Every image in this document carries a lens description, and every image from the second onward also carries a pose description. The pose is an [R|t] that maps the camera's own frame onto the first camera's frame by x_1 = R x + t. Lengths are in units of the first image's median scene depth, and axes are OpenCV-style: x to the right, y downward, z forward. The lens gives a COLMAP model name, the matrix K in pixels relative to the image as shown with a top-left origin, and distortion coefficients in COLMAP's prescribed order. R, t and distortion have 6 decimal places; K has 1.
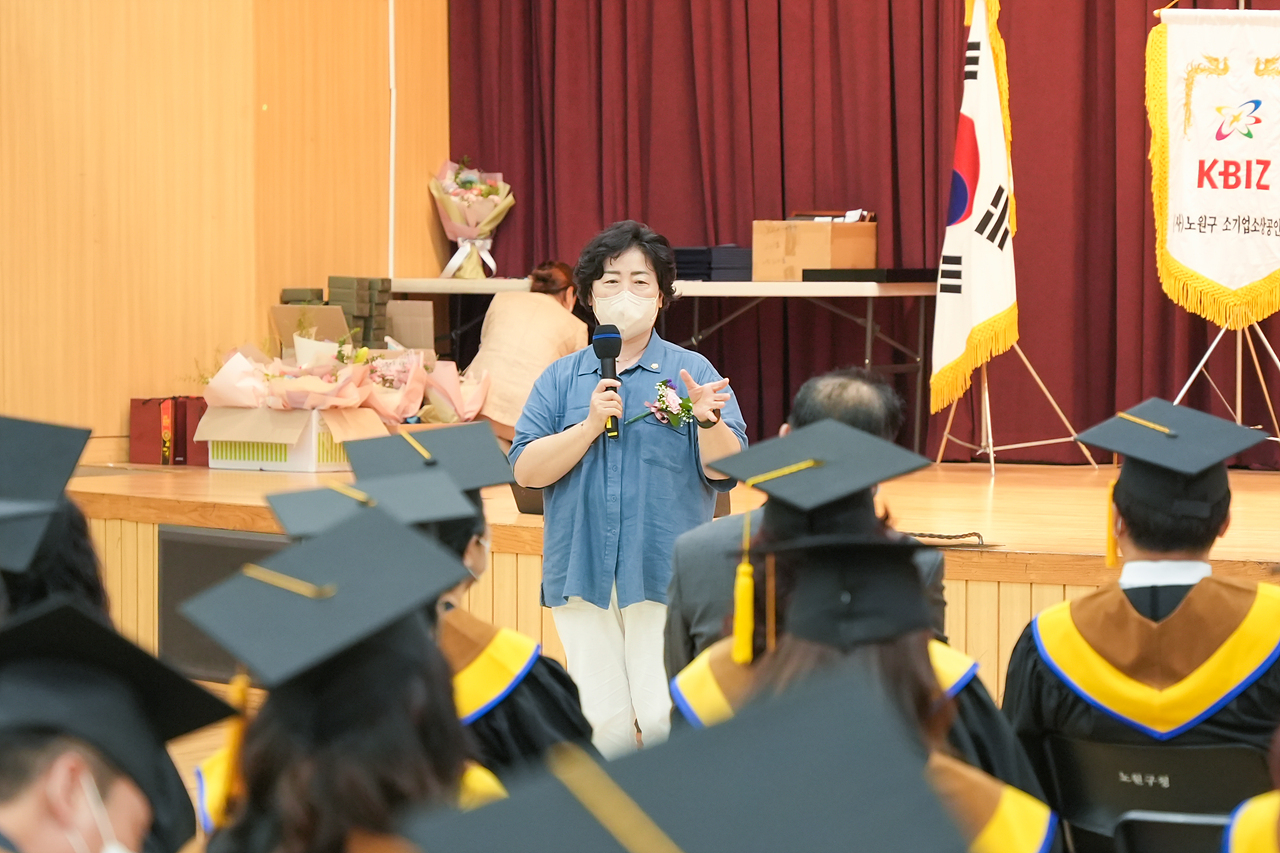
lens RADIAL K [[4689.5, 0, 631.5], [0, 4689.5, 552.3], [0, 0, 1]] dist [0.029544, 0.000000]
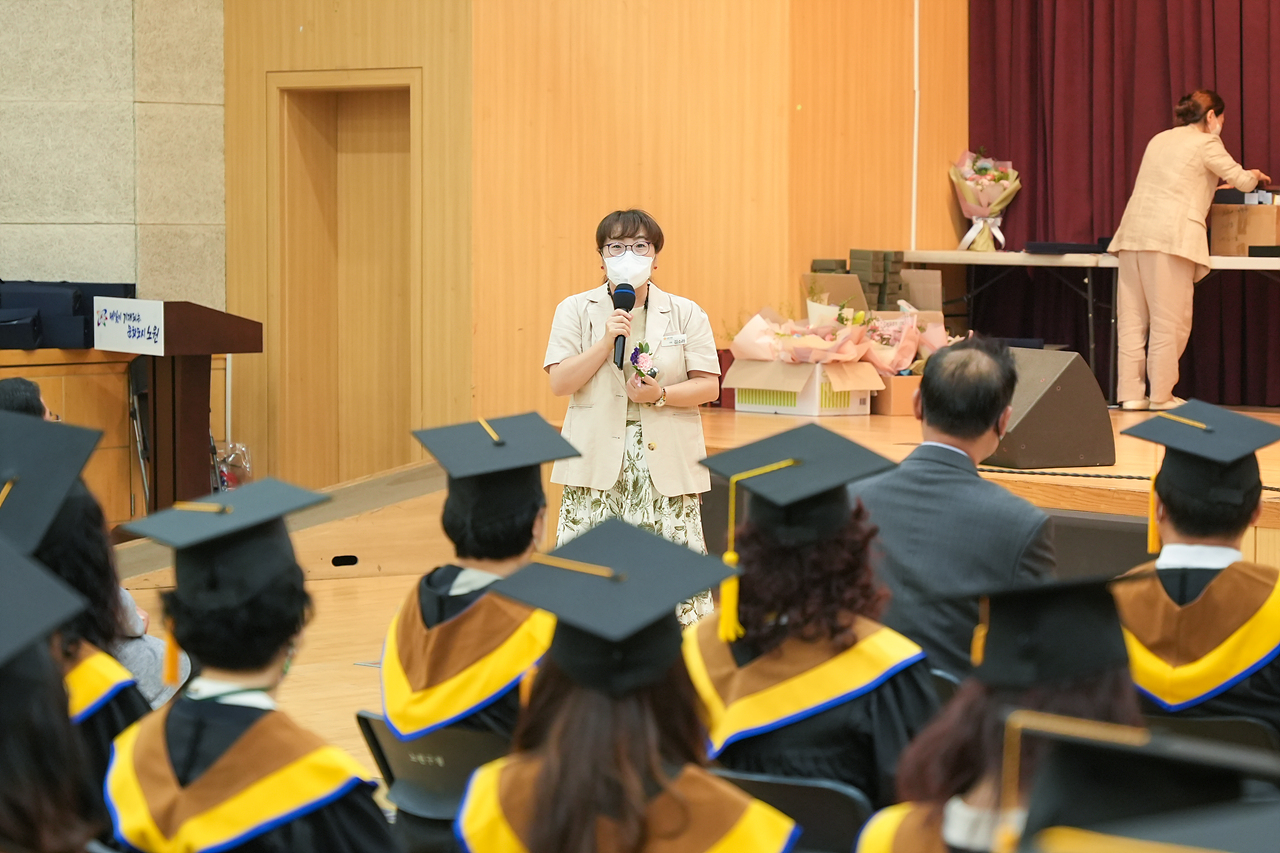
lens RADIAL K [[3833.7, 0, 663.4], [0, 3833.7, 417.6], [0, 0, 1]] dist [0.071939, 0.000000]
pose [[0.983147, 0.014167, -0.182269, 0.069611], [-0.015659, 0.999855, -0.006746, -0.009326], [0.182146, 0.009486, 0.983226, 0.038381]]
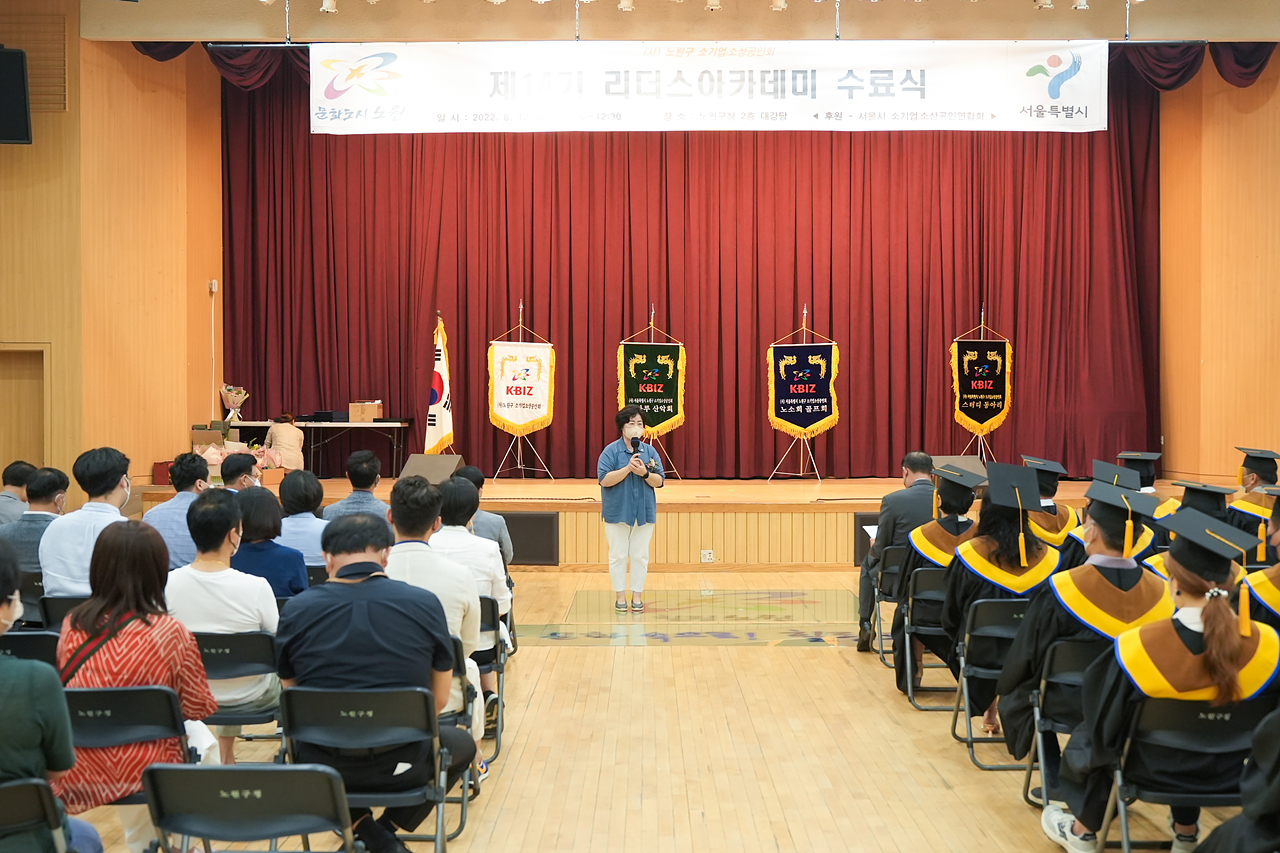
lens RADIAL K [[1349.2, 0, 644.6], [0, 1349.2, 423.3], [0, 0, 1]] dist [0.018161, 0.000000]
pose [[0.841840, -0.002264, 0.539723, -0.310388], [0.030997, 0.998544, -0.044160, -0.011180], [-0.538837, 0.053905, 0.840684, 0.133319]]
